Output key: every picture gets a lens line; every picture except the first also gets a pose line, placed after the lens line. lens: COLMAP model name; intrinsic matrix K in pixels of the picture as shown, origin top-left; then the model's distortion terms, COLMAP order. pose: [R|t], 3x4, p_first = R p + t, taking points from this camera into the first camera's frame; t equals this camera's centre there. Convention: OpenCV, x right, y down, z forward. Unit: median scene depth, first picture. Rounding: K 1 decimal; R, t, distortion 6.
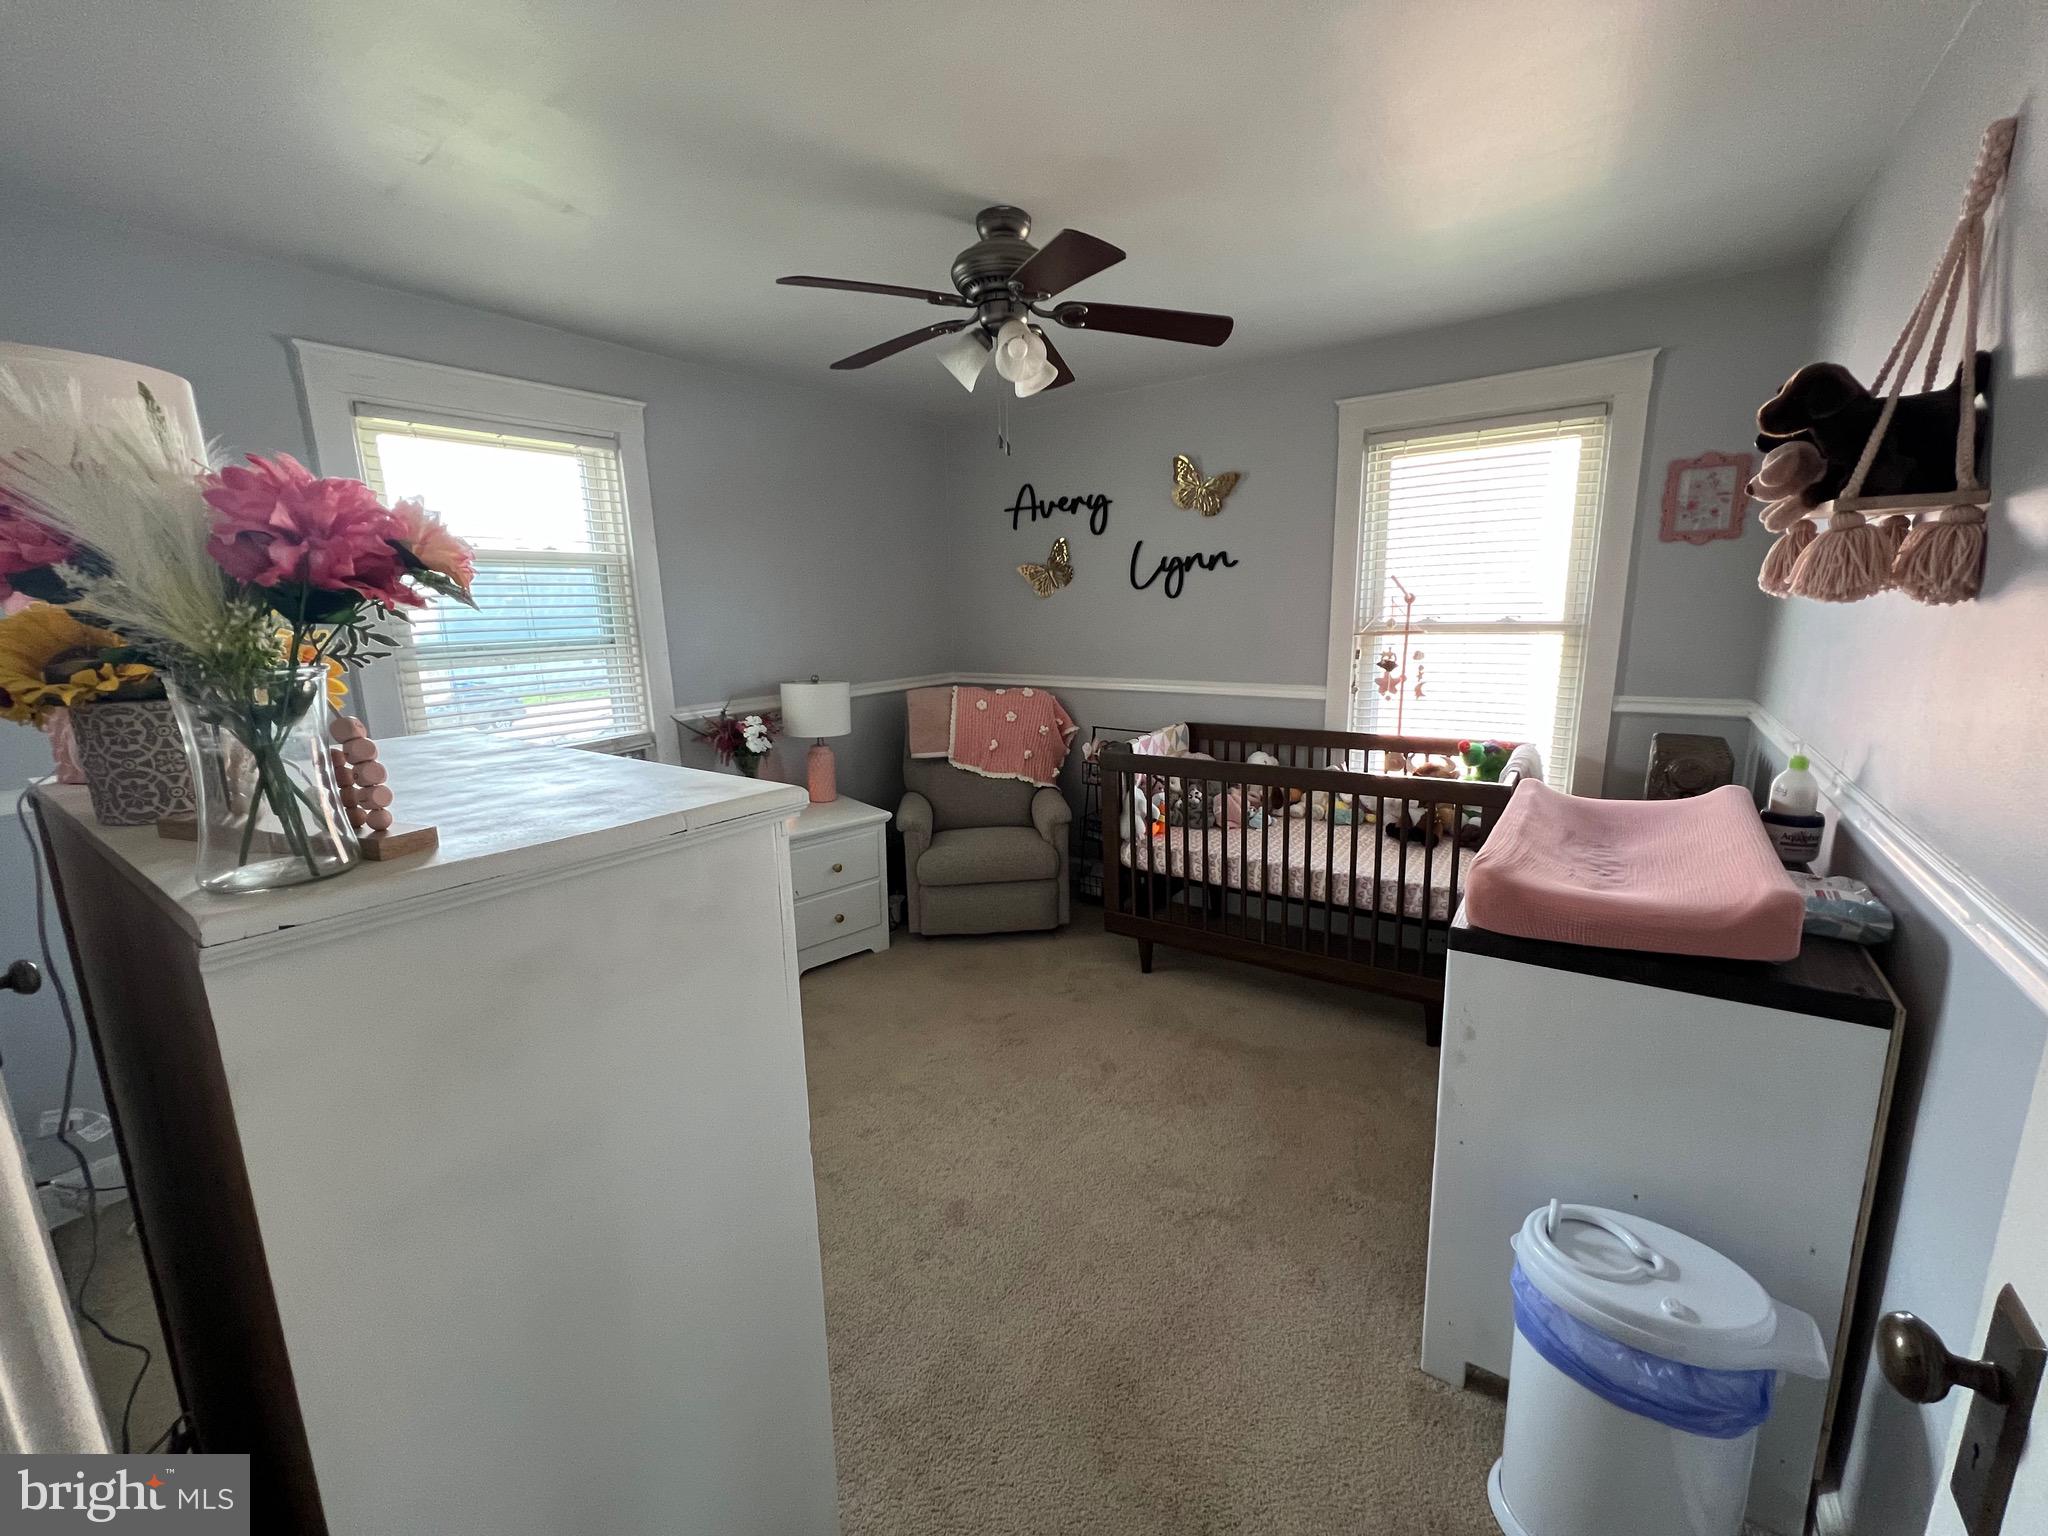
lens RADIAL K [[822.9, 0, 1024.0], [0, 822.9, 768.0], [0, 0, 1]] dist [0.001007, -0.000078]
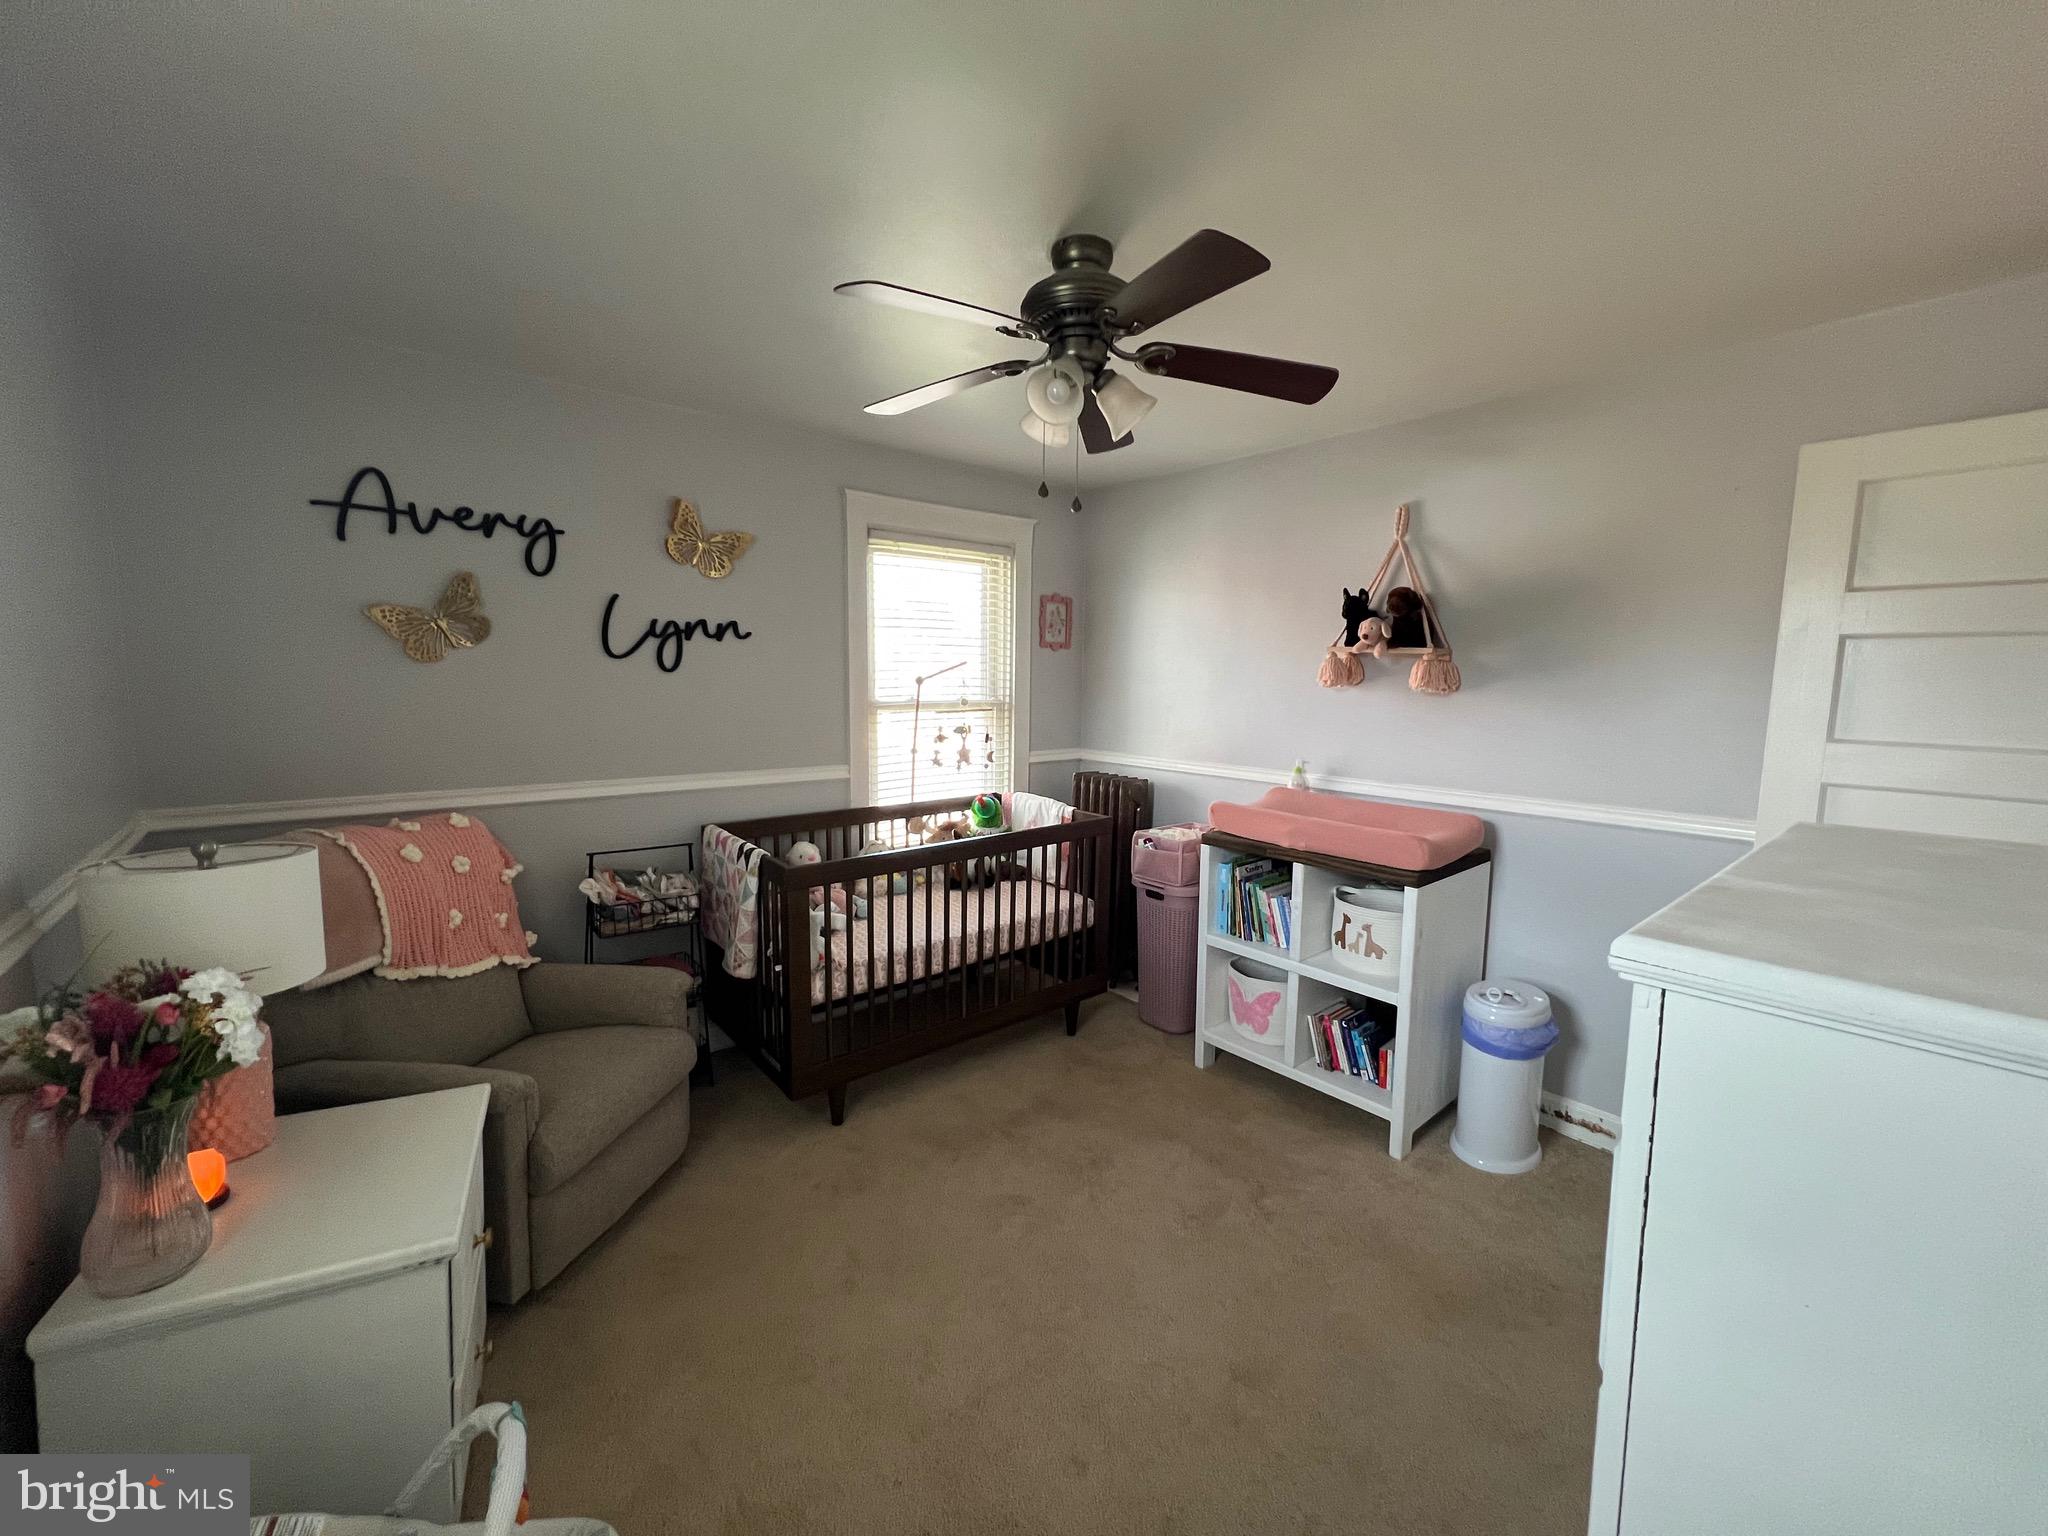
lens RADIAL K [[822.9, 0, 1024.0], [0, 822.9, 768.0], [0, 0, 1]] dist [0.001007, -0.000078]
pose [[0.249863, -0.078144, 0.965123, -0.500344], [0.177393, 0.983562, 0.033711, -0.083418], [-0.951893, 0.162783, 0.259618, 0.491505]]
